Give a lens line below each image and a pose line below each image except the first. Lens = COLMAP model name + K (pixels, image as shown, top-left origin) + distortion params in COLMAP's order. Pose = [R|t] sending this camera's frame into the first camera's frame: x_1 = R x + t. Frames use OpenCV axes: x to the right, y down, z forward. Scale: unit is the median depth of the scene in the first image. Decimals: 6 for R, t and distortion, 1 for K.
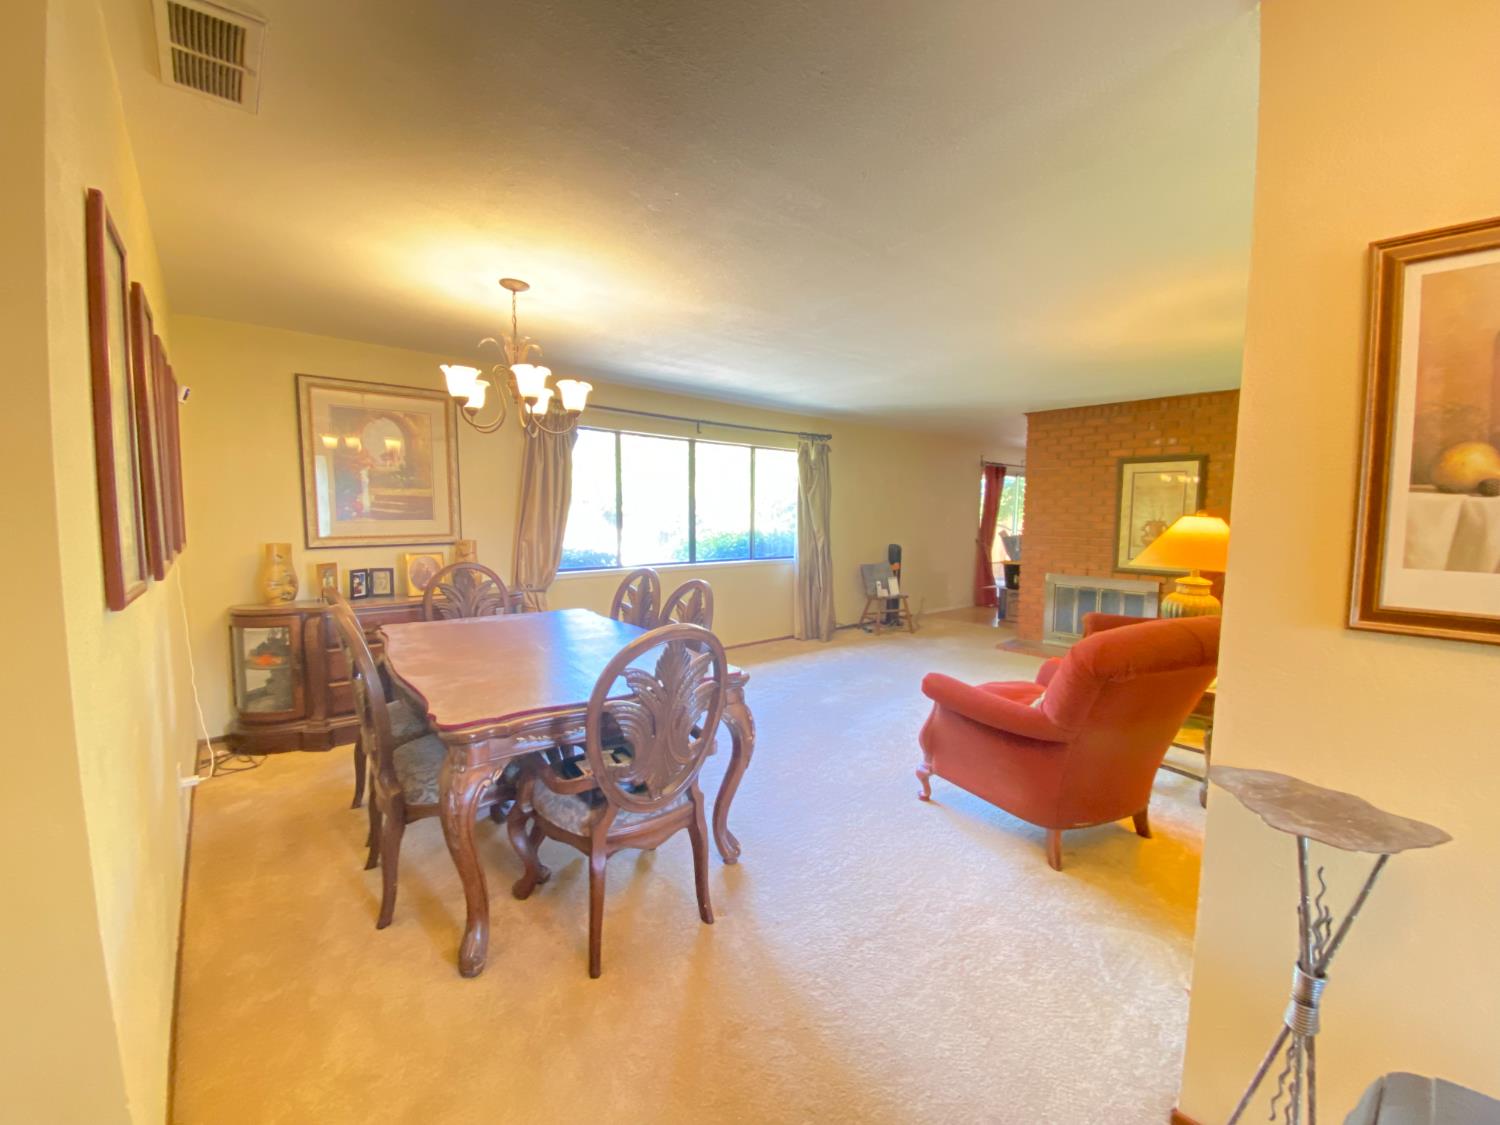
lens RADIAL K [[608.2, 0, 753.2], [0, 608.2, 564.1], [0, 0, 1]] dist [-0.005470, -0.008804]
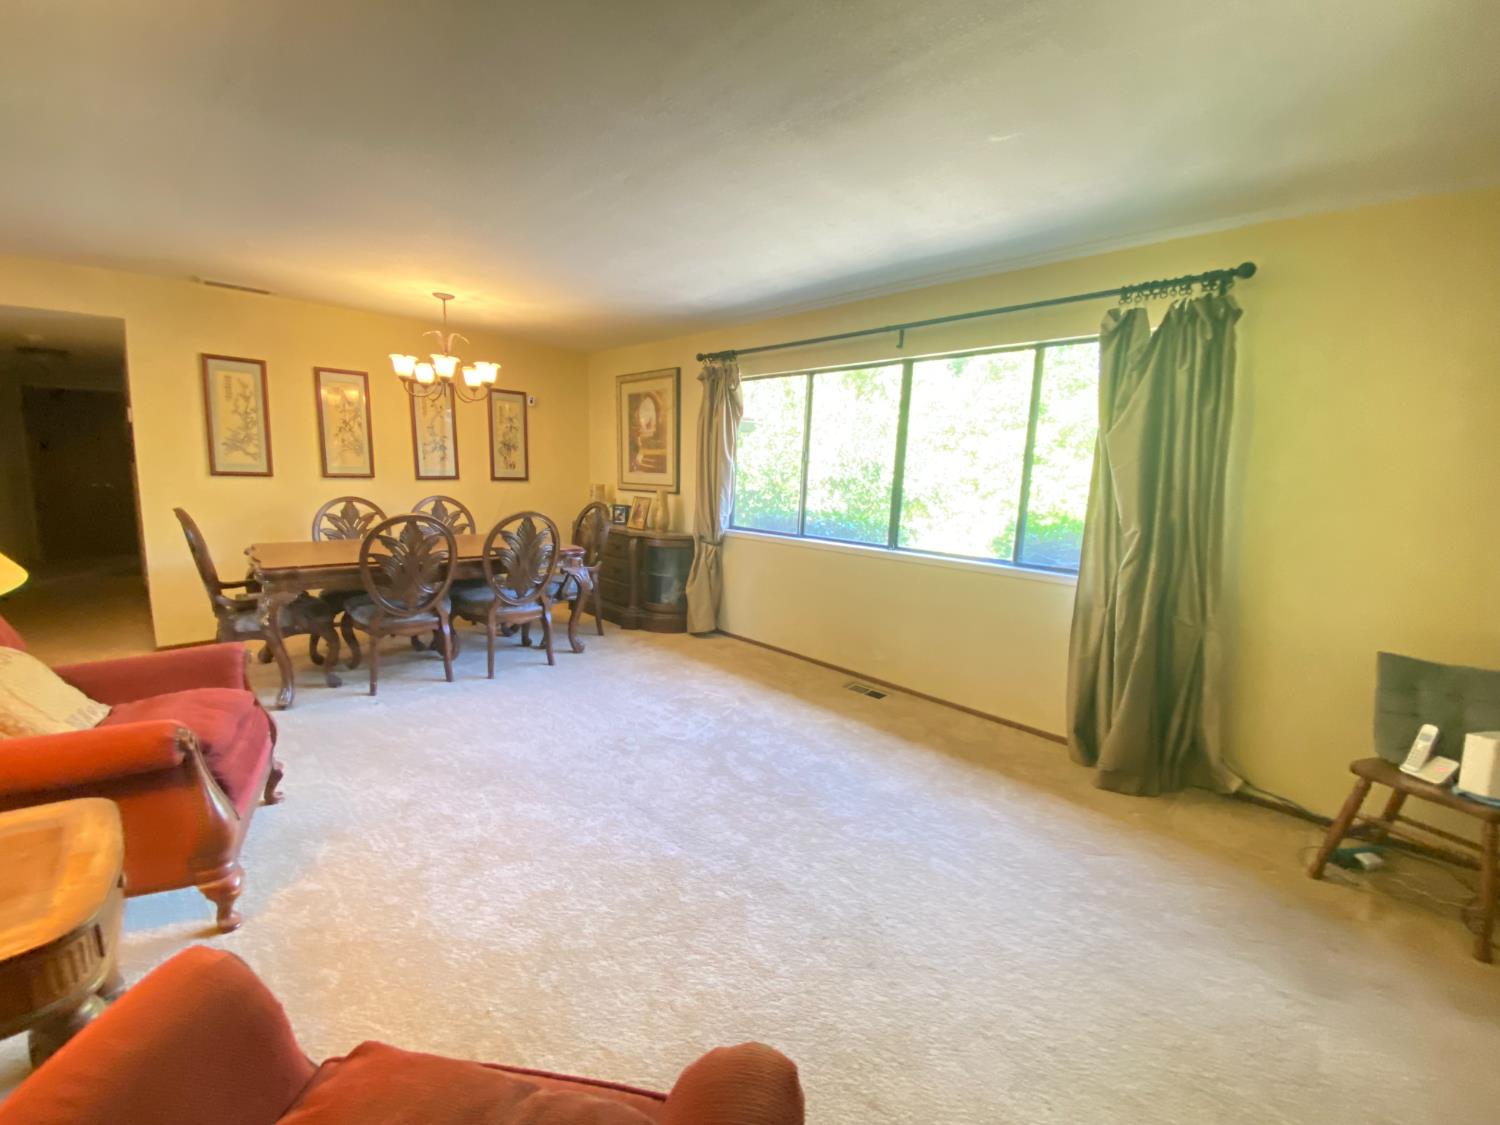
lens RADIAL K [[608.2, 0, 757.1], [0, 608.2, 558.5], [0, 0, 1]] dist [-0.005470, -0.008804]
pose [[0.074885, 0.136424, -0.987816, 1.113891], [-0.113183, 0.985359, 0.127505, -0.119187], [0.990748, 0.102256, 0.089230, 1.601552]]
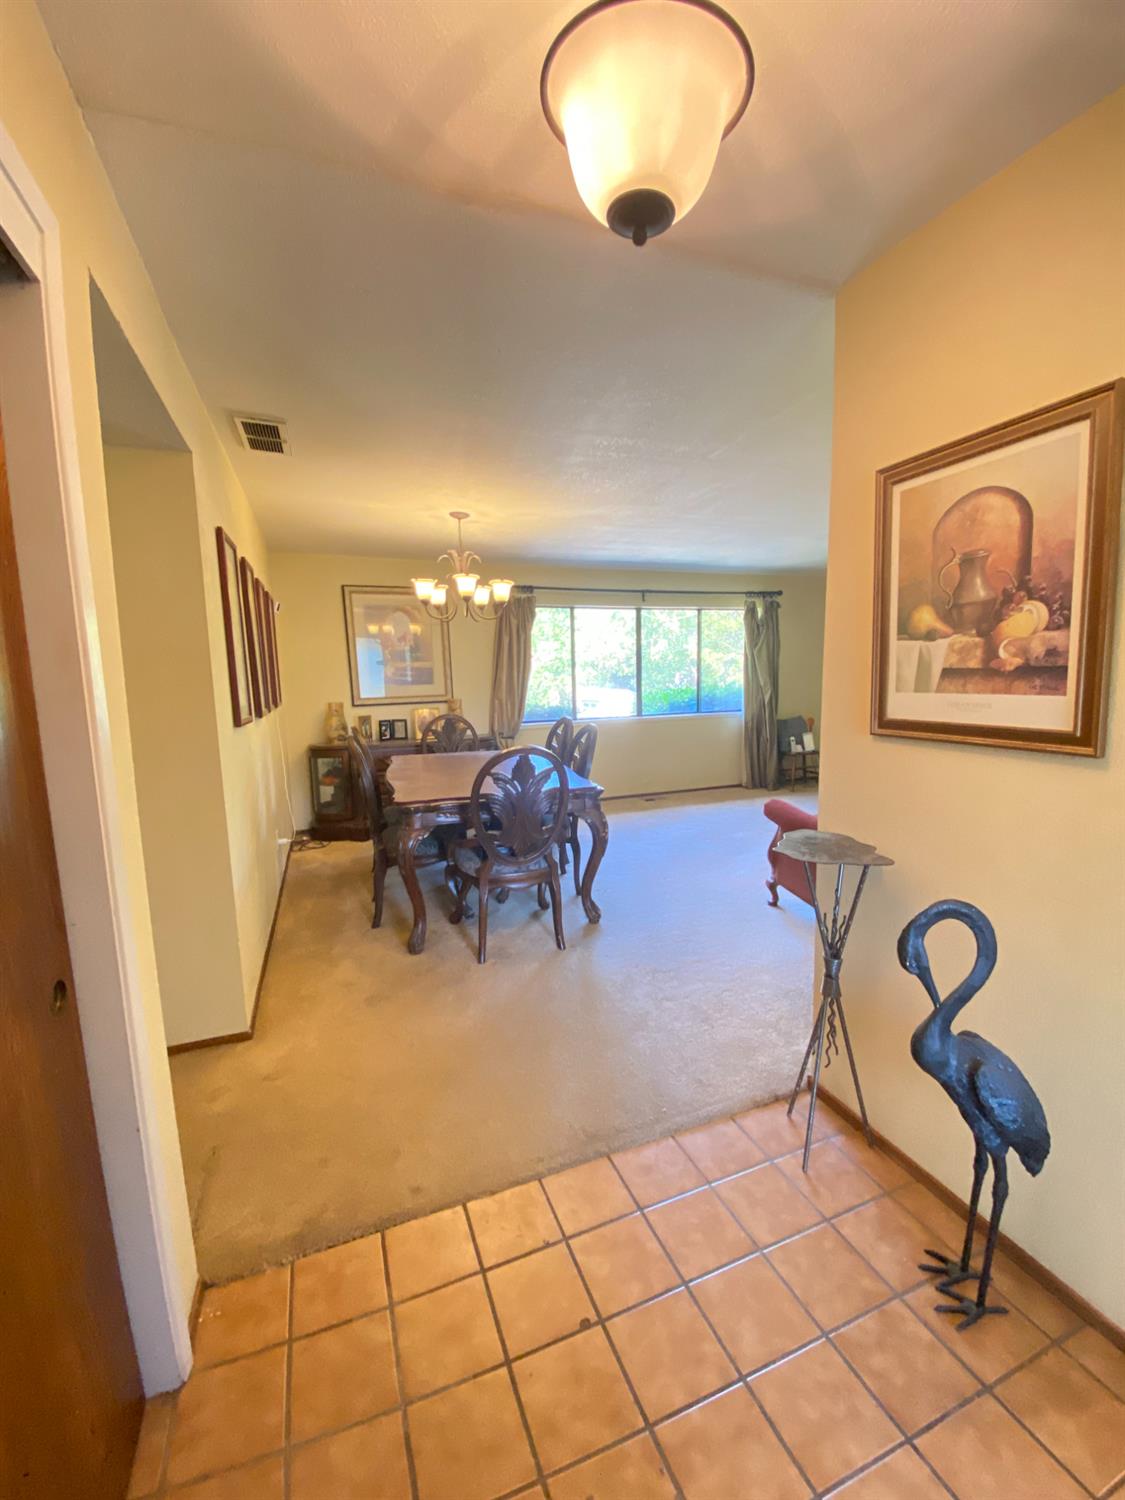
lens RADIAL K [[608.2, 0, 555.2], [0, 608.2, 754.2], [0, 0, 1]] dist [-0.005470, -0.008804]
pose [[0.935579, 0.011612, -0.352927, 0.314622], [0.005325, 0.998882, 0.046979, 0.032292], [0.353078, -0.045832, 0.934471, -0.268941]]
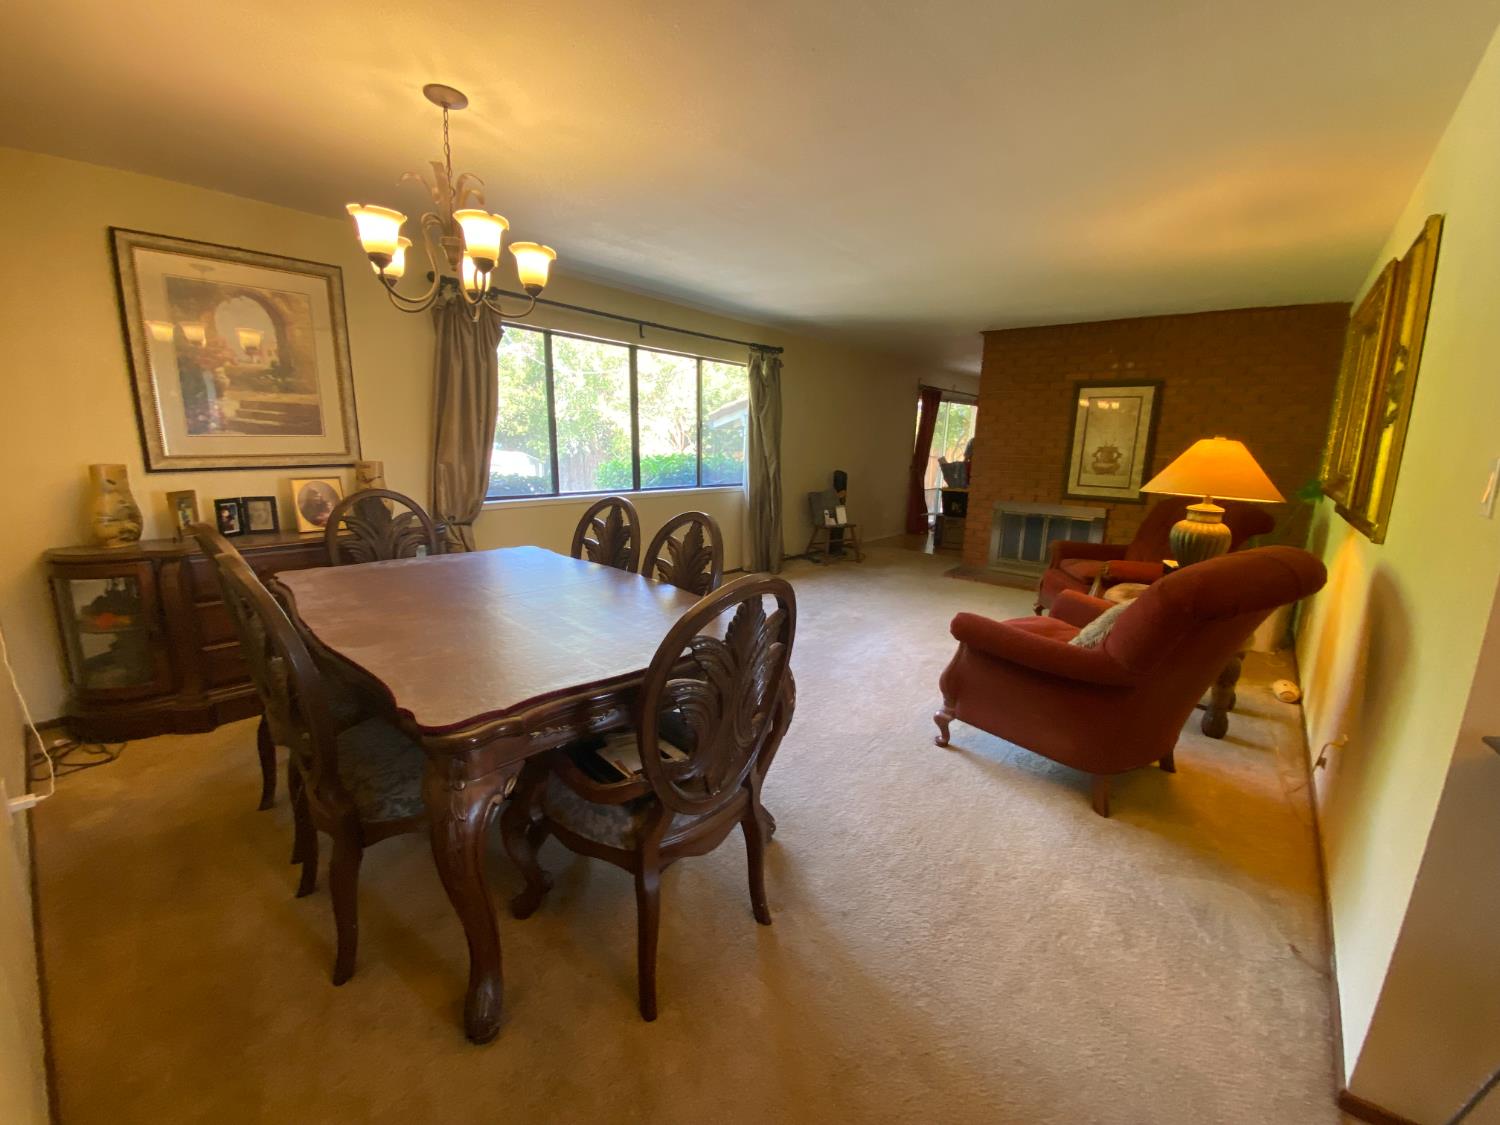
lens RADIAL K [[608.2, 0, 752.5], [0, 608.2, 566.3], [0, 0, 1]] dist [-0.005470, -0.008804]
pose [[0.986862, -0.020627, 0.160245, -0.156619], [0.000774, 0.992409, 0.122976, -0.000025], [-0.161565, -0.121236, 0.979387, 0.177398]]
